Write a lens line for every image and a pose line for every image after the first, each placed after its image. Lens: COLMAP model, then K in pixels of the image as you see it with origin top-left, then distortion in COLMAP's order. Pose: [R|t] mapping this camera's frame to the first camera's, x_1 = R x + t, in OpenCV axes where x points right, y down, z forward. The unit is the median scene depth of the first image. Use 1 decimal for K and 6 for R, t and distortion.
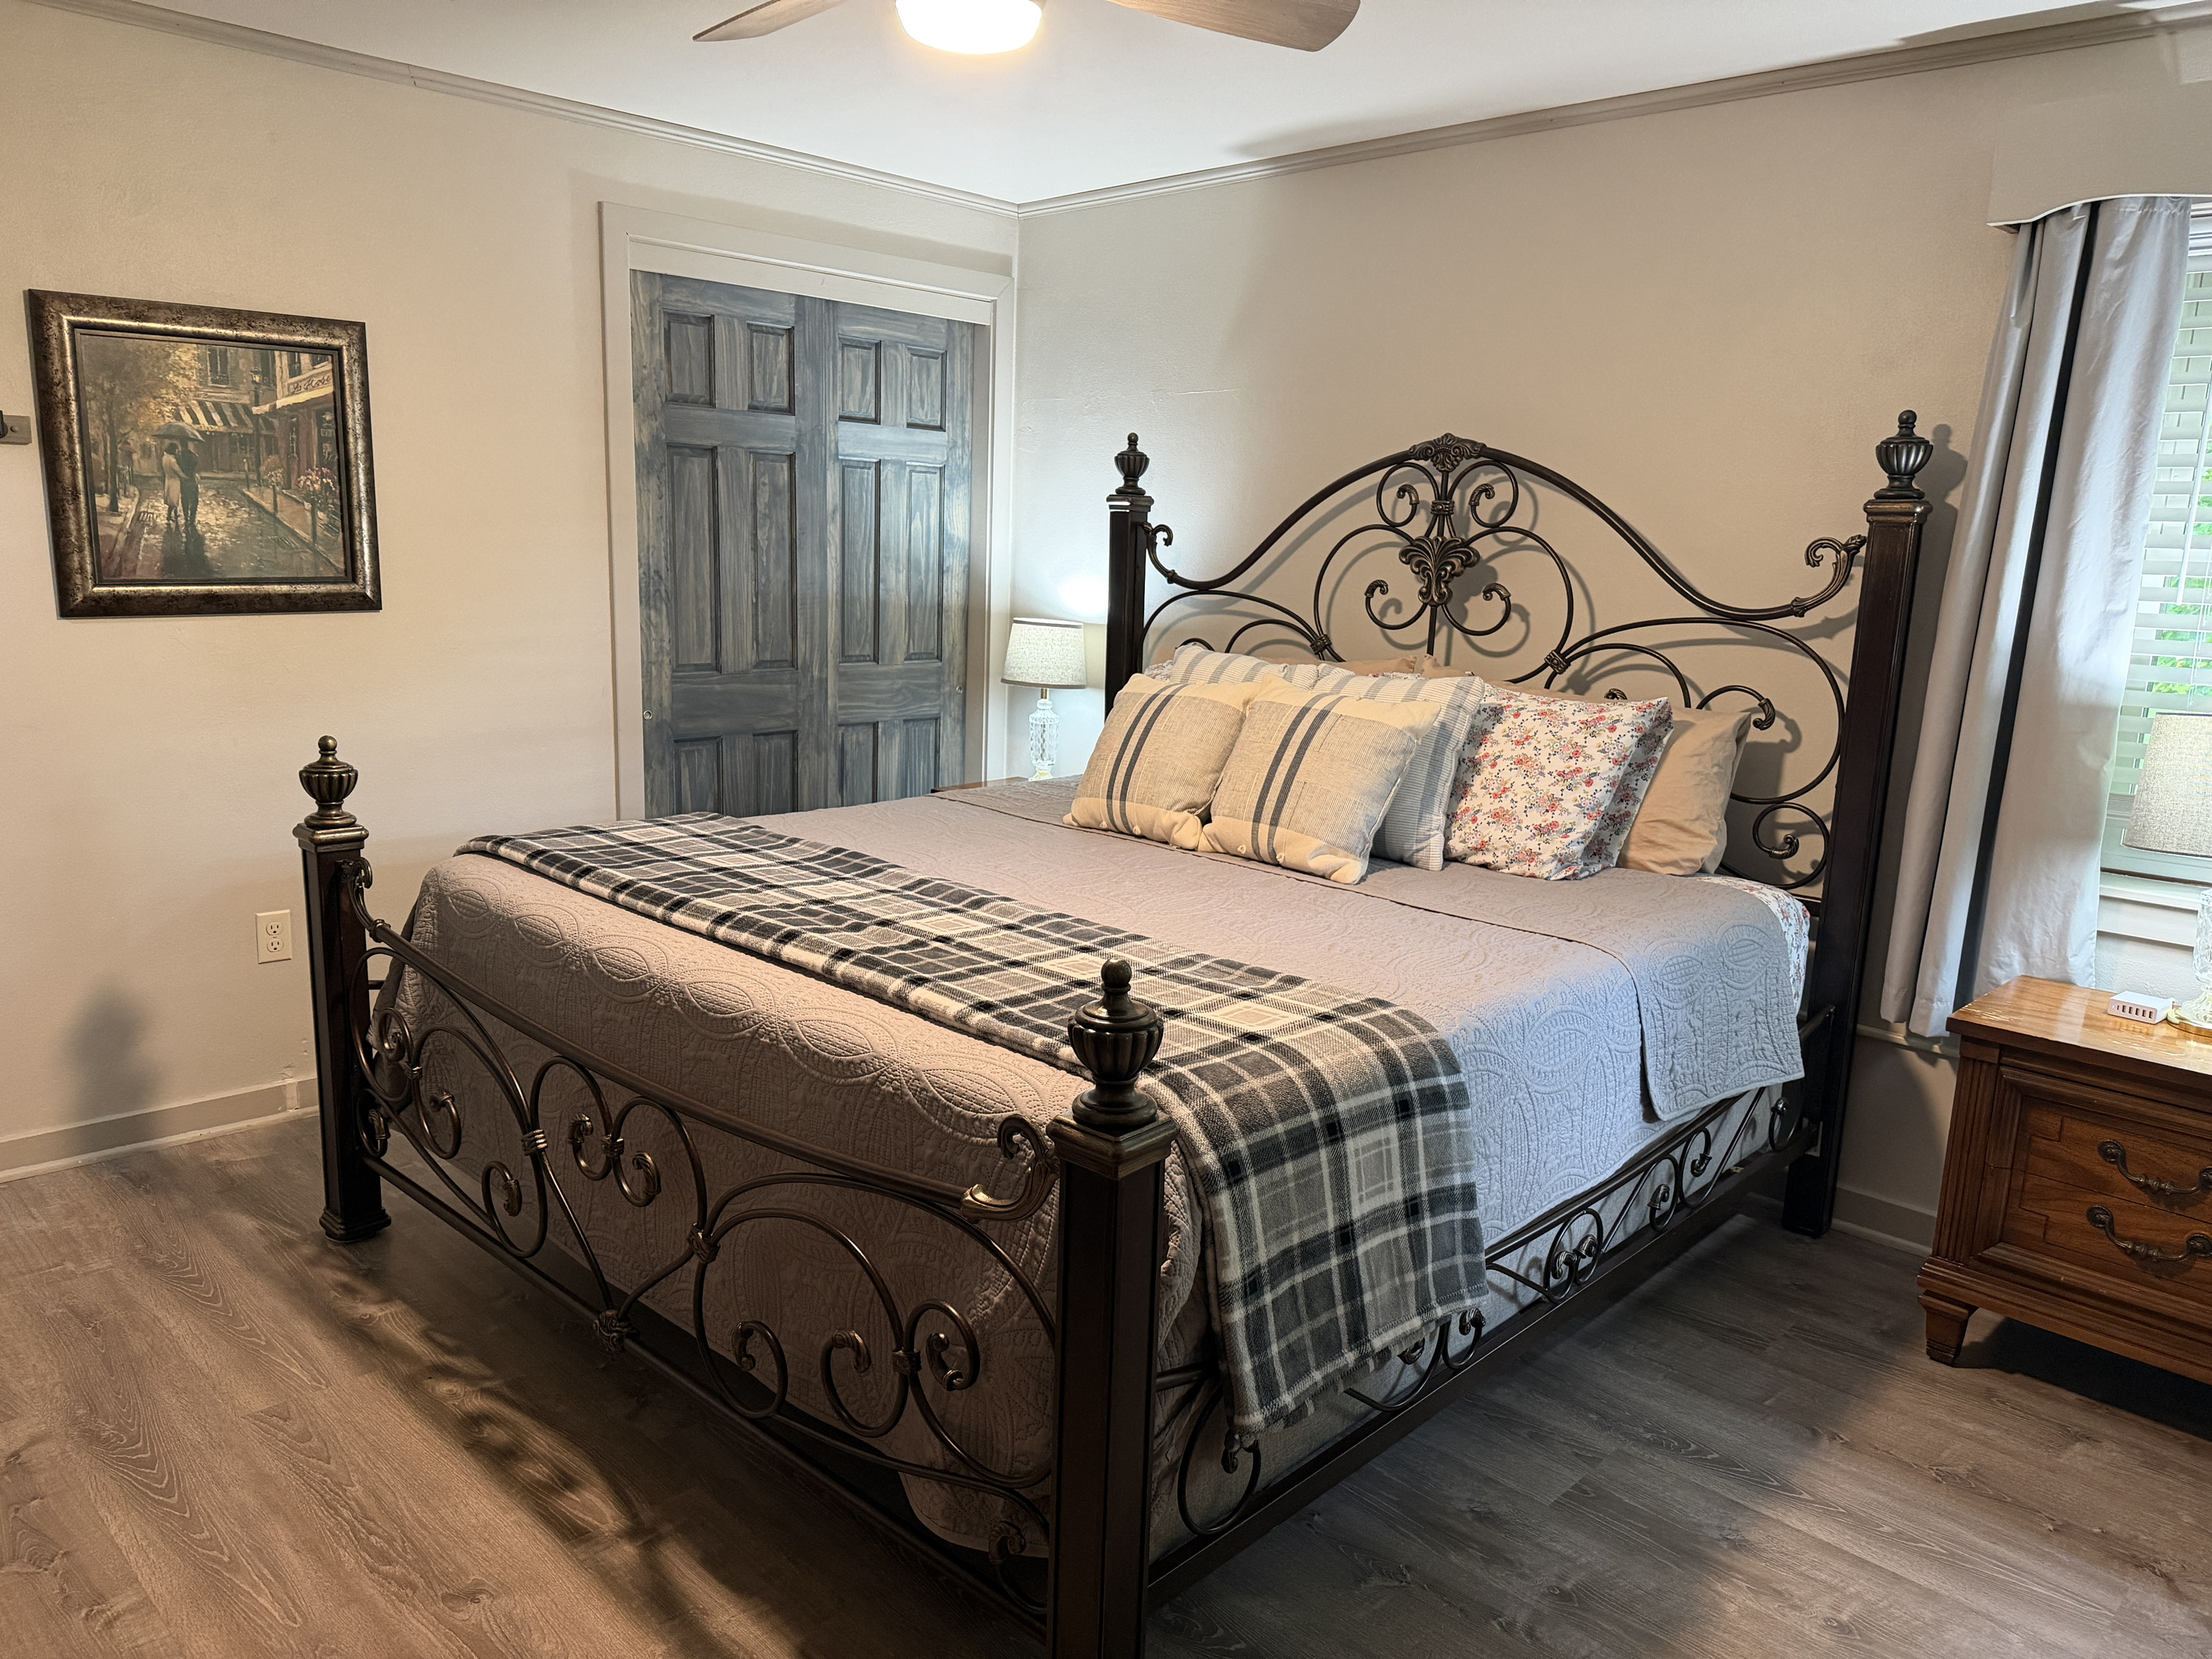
lens RADIAL K [[1569.5, 0, 1091.4], [0, 1569.5, 835.9], [0, 0, 1]] dist [0.077362, -0.109752]
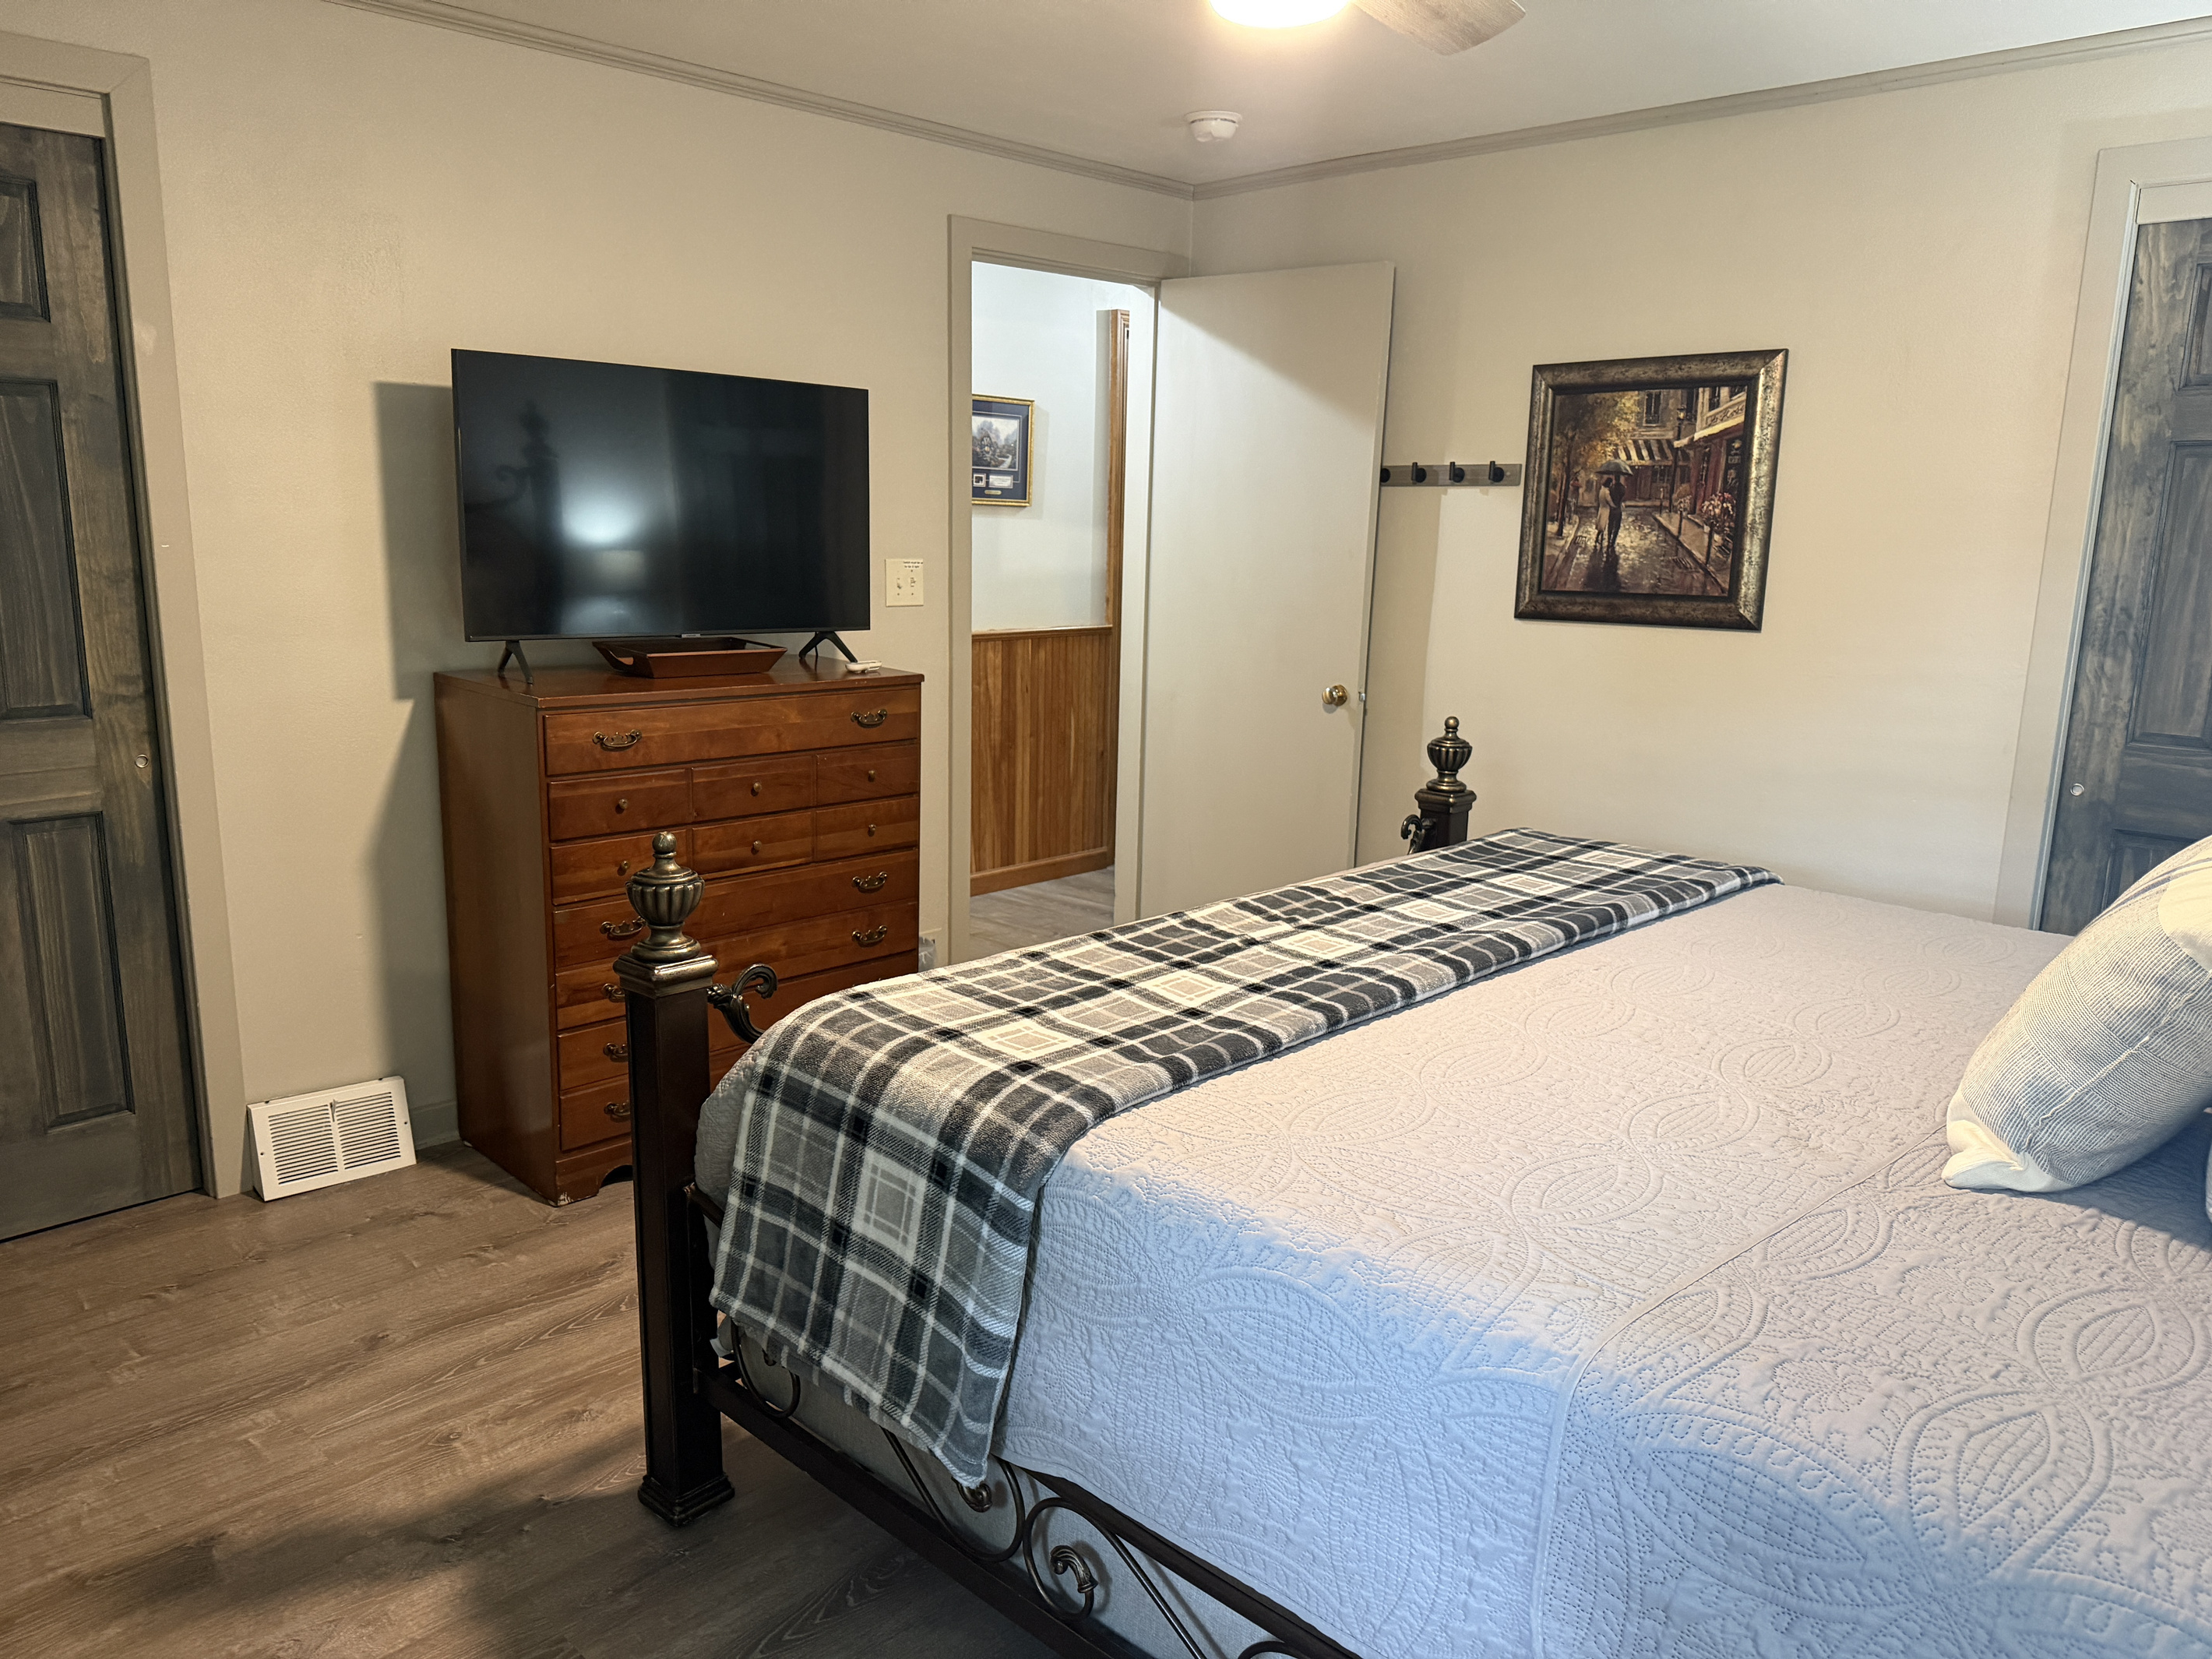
lens RADIAL K [[1569.5, 0, 1099.9], [0, 1569.5, 841.6], [0, 0, 1]] dist [0.077362, -0.109752]
pose [[-0.000347, 0.172402, -0.985027, 0.628099], [-0.214135, 0.962165, 0.168476, -0.101482], [0.976804, 0.210988, 0.036584, 0.631545]]
